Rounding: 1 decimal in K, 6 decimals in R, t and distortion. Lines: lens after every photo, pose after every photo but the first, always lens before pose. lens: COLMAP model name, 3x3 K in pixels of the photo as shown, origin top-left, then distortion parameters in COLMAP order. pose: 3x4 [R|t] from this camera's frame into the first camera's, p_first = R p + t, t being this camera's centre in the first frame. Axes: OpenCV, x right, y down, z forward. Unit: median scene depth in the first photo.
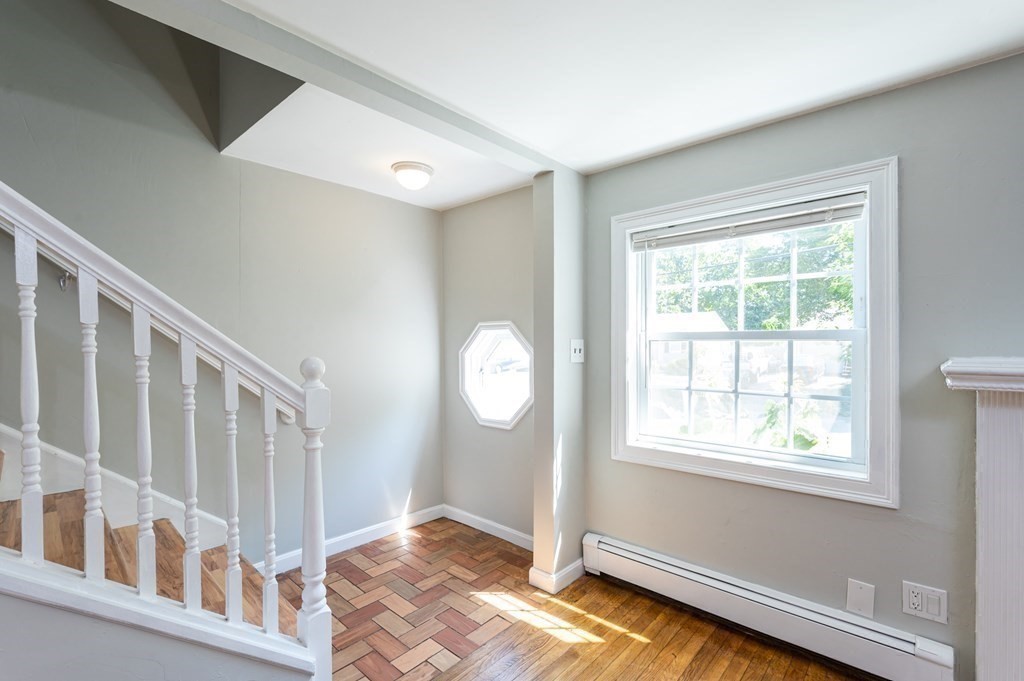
lens RADIAL K [[467.5, 0, 510.7], [0, 467.5, 345.1], [0, 0, 1]] dist [-0.000951, -0.000237]
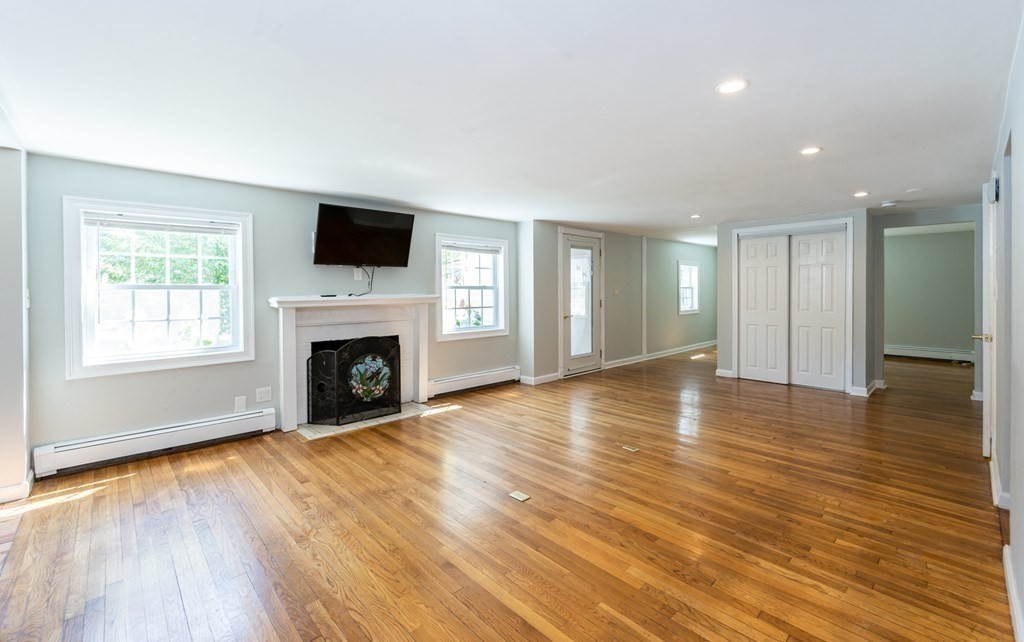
lens RADIAL K [[430.9, 0, 508.6], [0, 430.9, 294.3], [0, 0, 1]] dist [-0.001156, -0.000383]
pose [[0.077654, -0.006873, 0.996957, -0.934181], [0.006052, 0.999961, 0.006422, 0.002632], [-0.996962, 0.005535, 0.077692, -0.352241]]
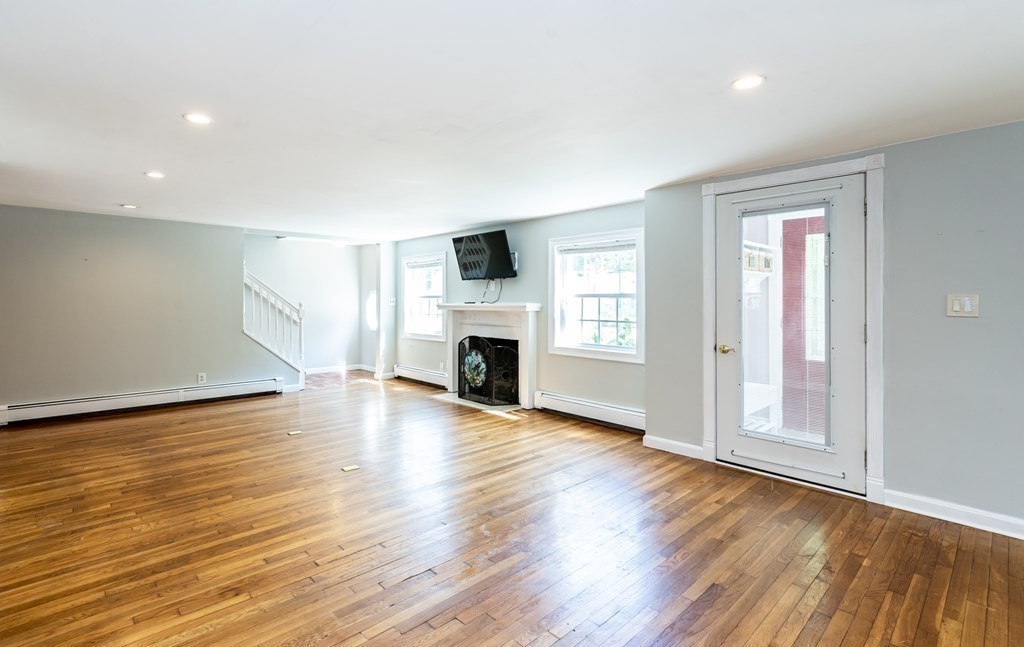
lens RADIAL K [[481.1, 0, 494.4], [0, 481.1, 297.1], [0, 0, 1]] dist [0.000346, 0.000518]
pose [[0.995982, 0.002636, -0.089519, 1.153527], [-0.003143, 0.999980, -0.005525, -0.001681], [0.089502, 0.005784, 0.995970, -2.150305]]
